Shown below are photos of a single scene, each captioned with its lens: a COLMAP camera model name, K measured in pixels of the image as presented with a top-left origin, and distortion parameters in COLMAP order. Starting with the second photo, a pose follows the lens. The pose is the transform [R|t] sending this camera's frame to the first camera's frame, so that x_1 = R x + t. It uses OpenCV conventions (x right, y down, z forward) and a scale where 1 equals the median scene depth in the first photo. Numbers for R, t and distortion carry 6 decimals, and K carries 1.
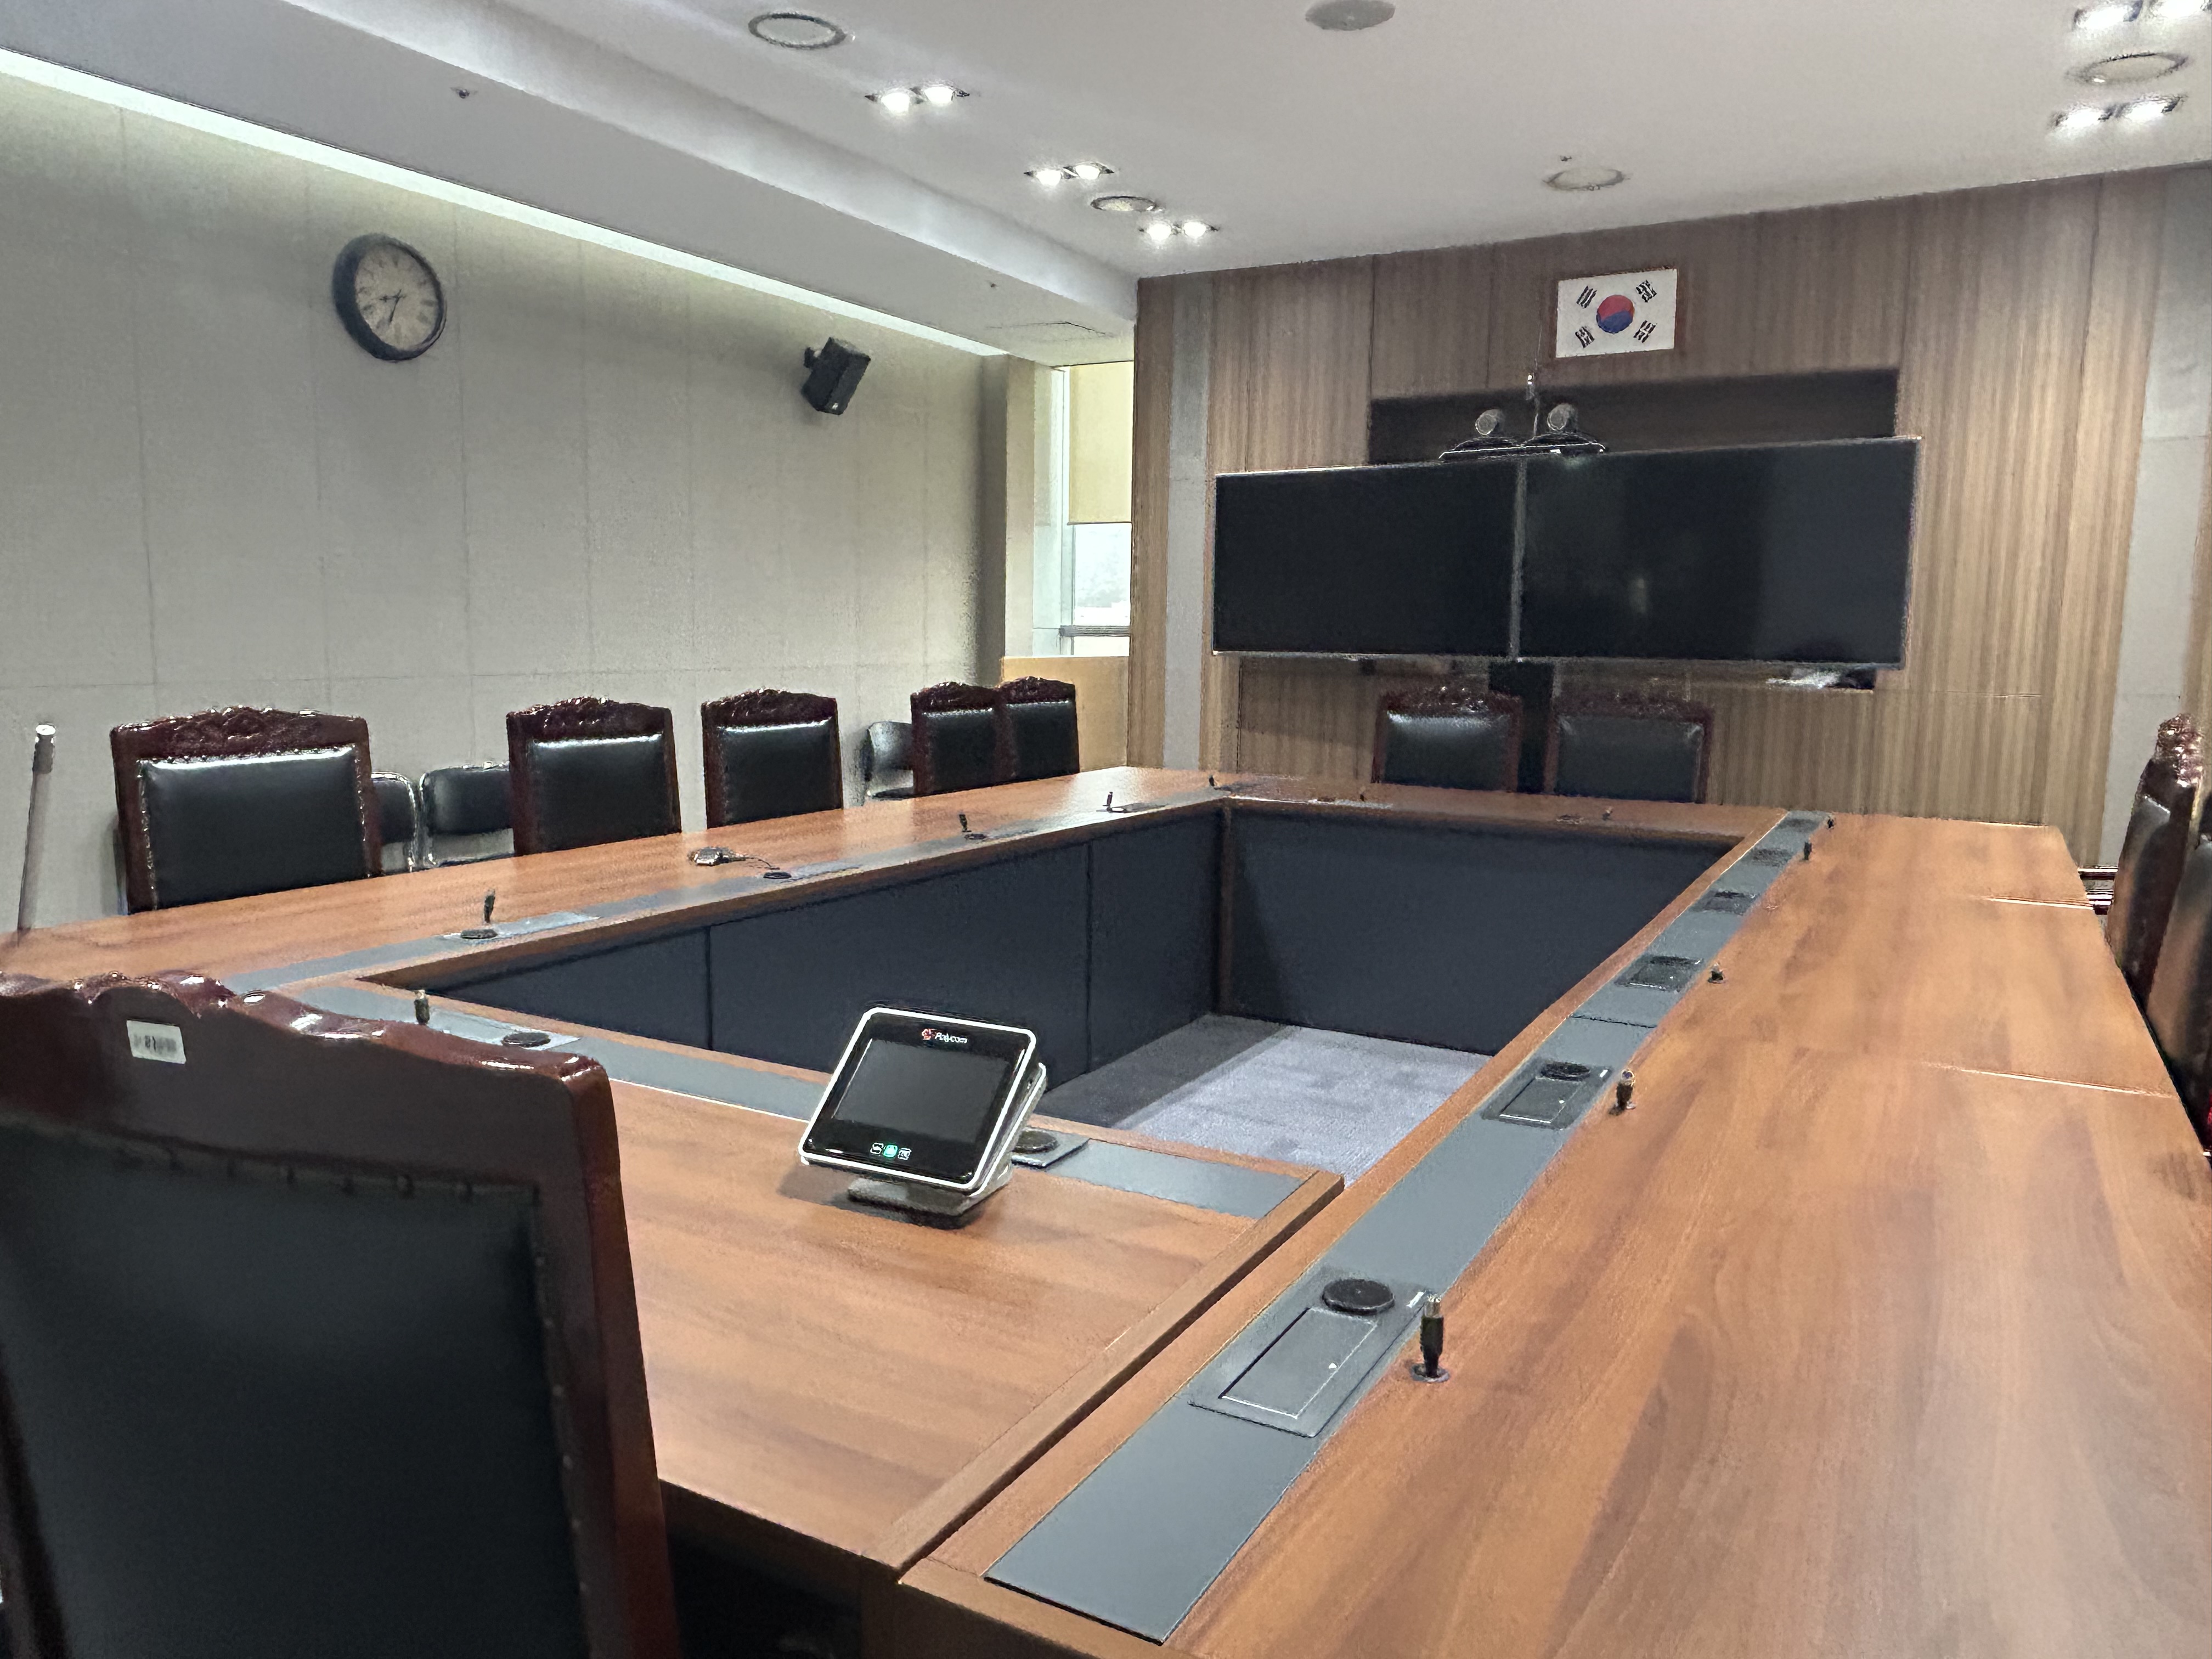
lens RADIAL K [[1540.4, 0, 1103.0], [0, 1540.4, 831.6], [0, 0, 1]] dist [-0.005287, -0.002864]
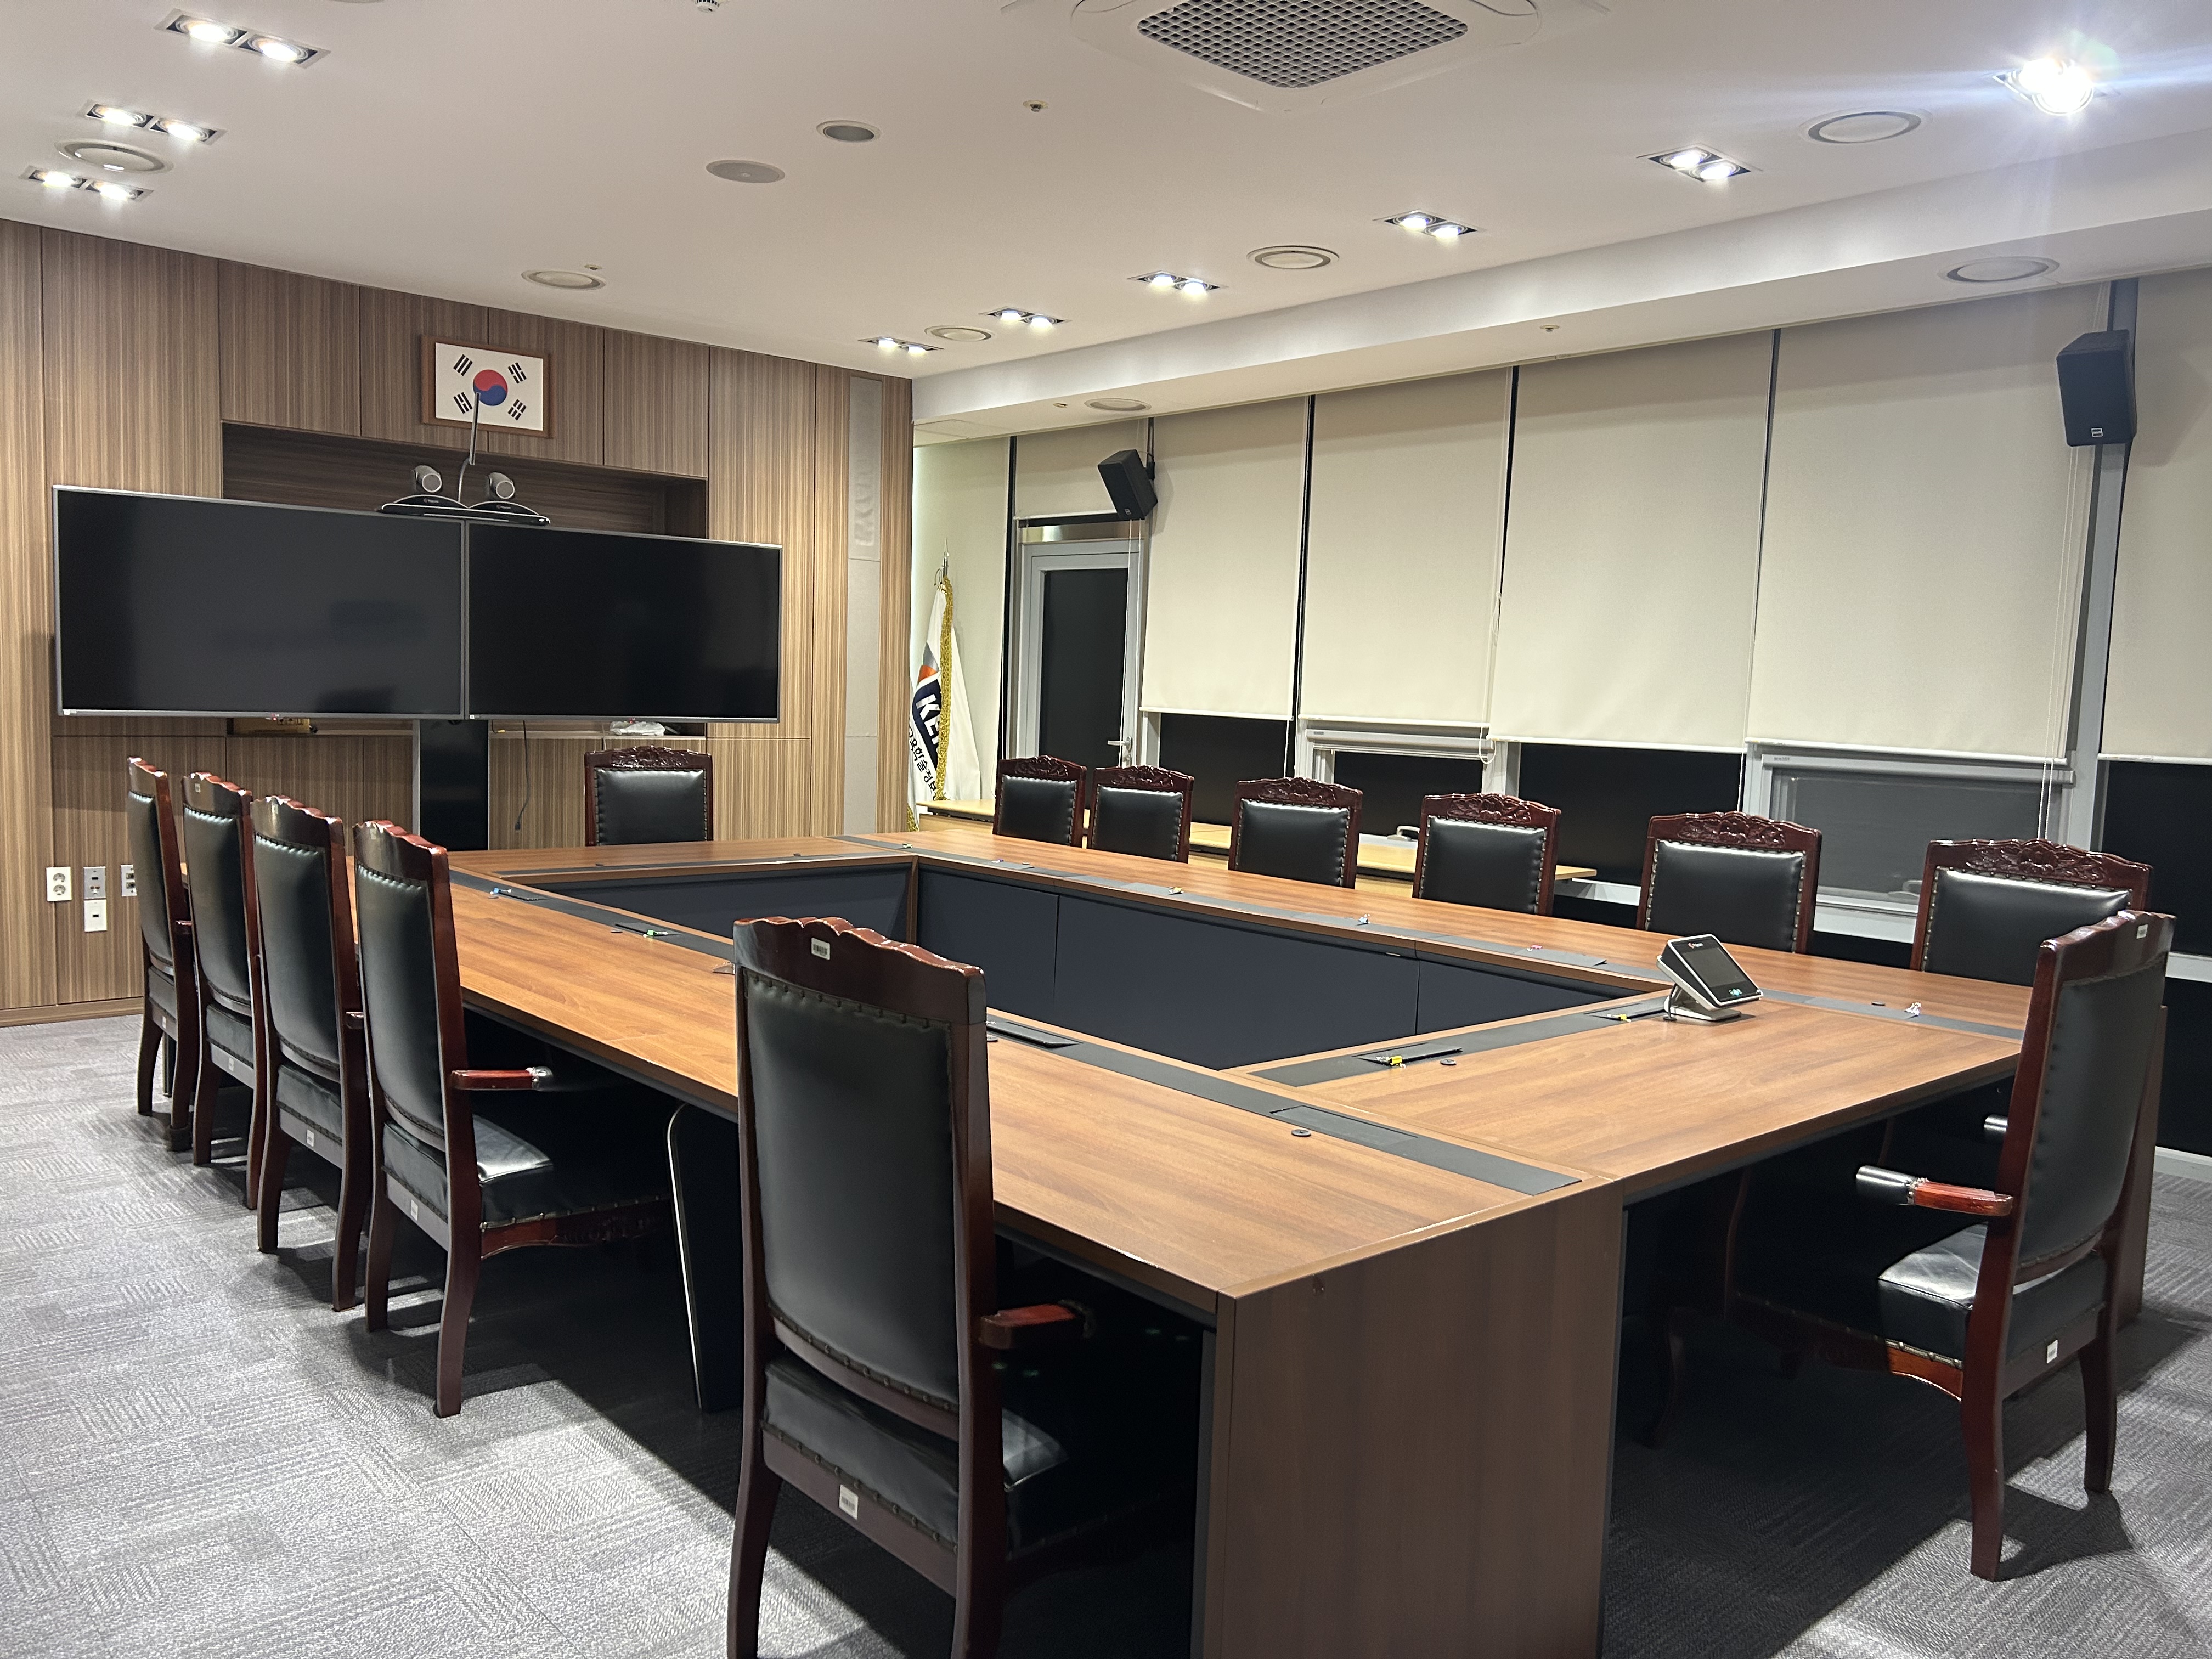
lens RADIAL K [[1674.9, 0, 1100.8], [0, 1674.9, 840.1], [0, 0, 1]] dist [0.009980, -0.003465]
pose [[0.318082, -0.084714, 0.944271, -0.636250], [0.100808, 0.993376, 0.055161, -0.052516], [-0.942688, 0.077644, 0.324515, 0.264610]]
